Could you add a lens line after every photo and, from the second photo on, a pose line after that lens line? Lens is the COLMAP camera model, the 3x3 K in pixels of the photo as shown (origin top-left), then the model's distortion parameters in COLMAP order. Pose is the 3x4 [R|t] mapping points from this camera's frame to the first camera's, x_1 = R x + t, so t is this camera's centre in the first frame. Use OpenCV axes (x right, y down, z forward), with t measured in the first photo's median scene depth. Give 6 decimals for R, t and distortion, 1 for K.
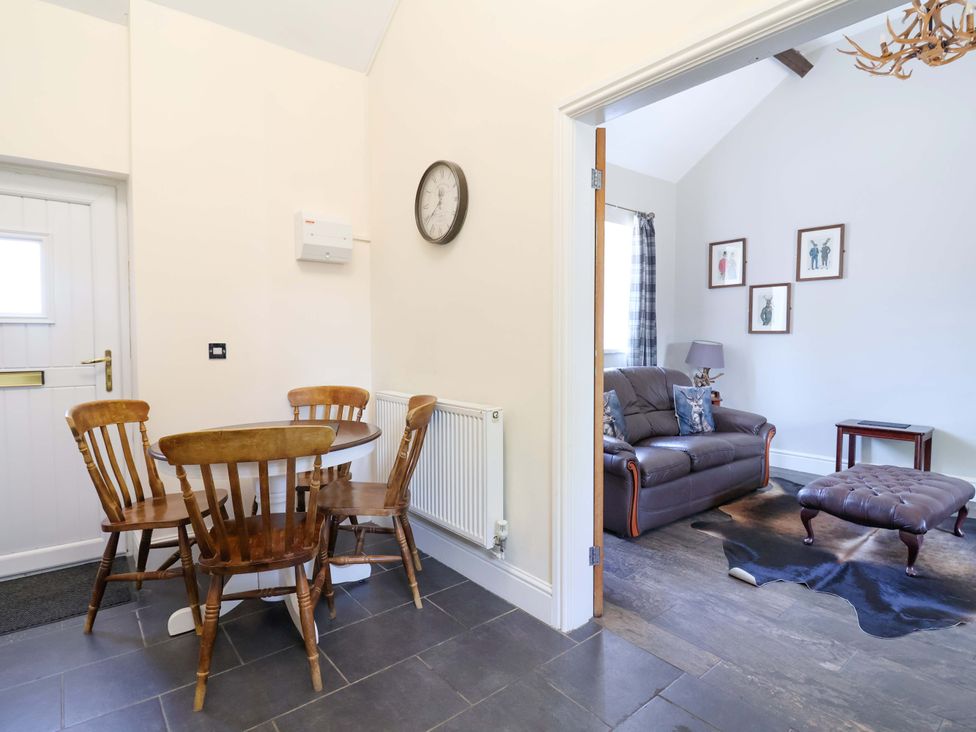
lens RADIAL K [[508.9, 0, 485.6], [0, 508.9, 364.7], [0, 0, 1]] dist [0.001363, -0.014295]
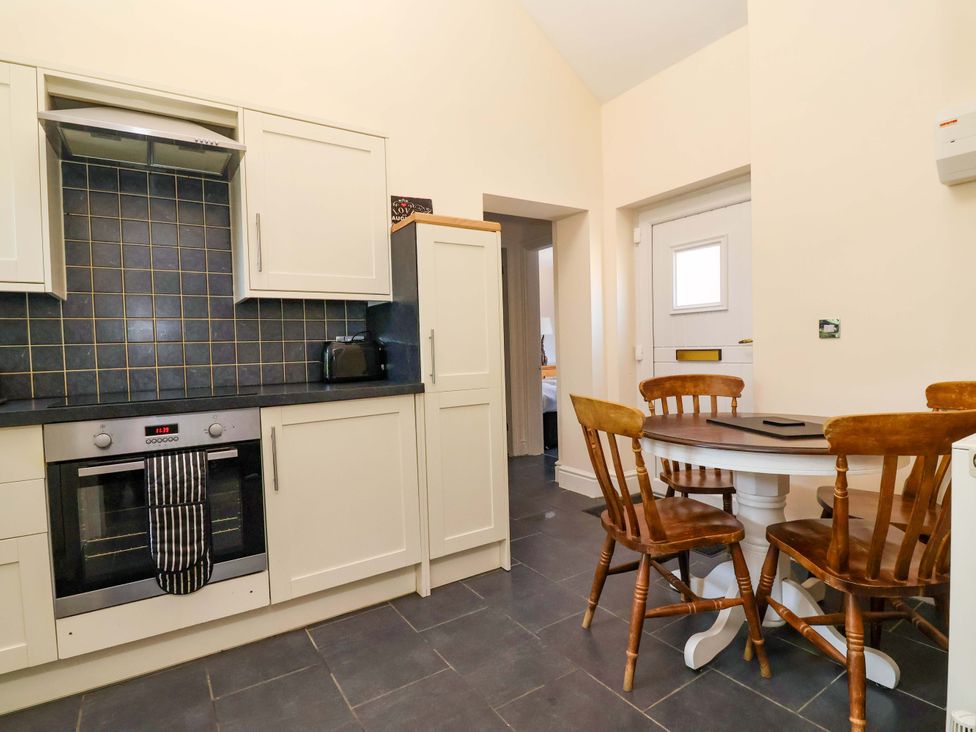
lens RADIAL K [[508.9, 0, 495.9], [0, 508.9, 365.1], [0, 0, 1]] dist [0.001363, -0.014295]
pose [[-0.105736, 0.042631, -0.993480, 0.376847], [-0.019325, 0.998804, 0.044916, 0.005547], [0.994206, 0.023949, -0.104785, 0.536531]]
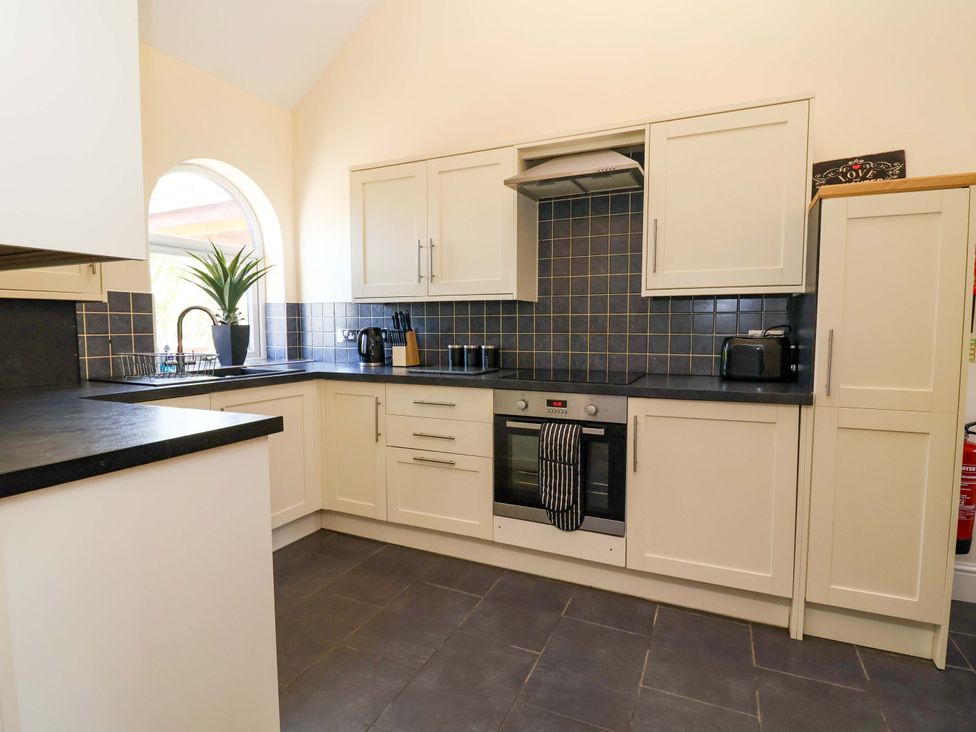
lens RADIAL K [[508.9, 0, 478.5], [0, 508.9, 367.3], [0, 0, 1]] dist [0.001363, -0.014295]
pose [[-0.902725, 0.037585, -0.428572, 0.275241], [-0.016761, 0.992348, 0.122333, -0.036270], [0.429890, 0.117616, -0.895188, 0.742682]]
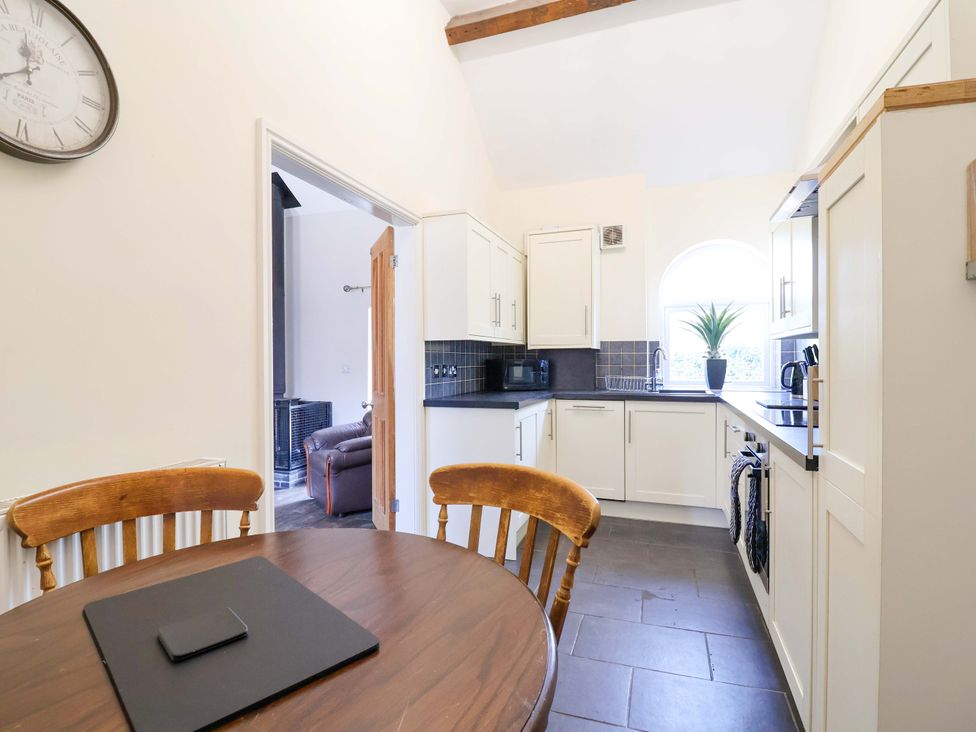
lens RADIAL K [[508.9, 0, 487.4], [0, 508.9, 367.1], [0, 0, 1]] dist [0.001363, -0.014295]
pose [[-0.528348, -0.002387, 0.849025, -0.648367], [0.045128, 0.998503, 0.030891, -0.036045], [-0.847828, 0.054636, -0.527449, 0.843863]]
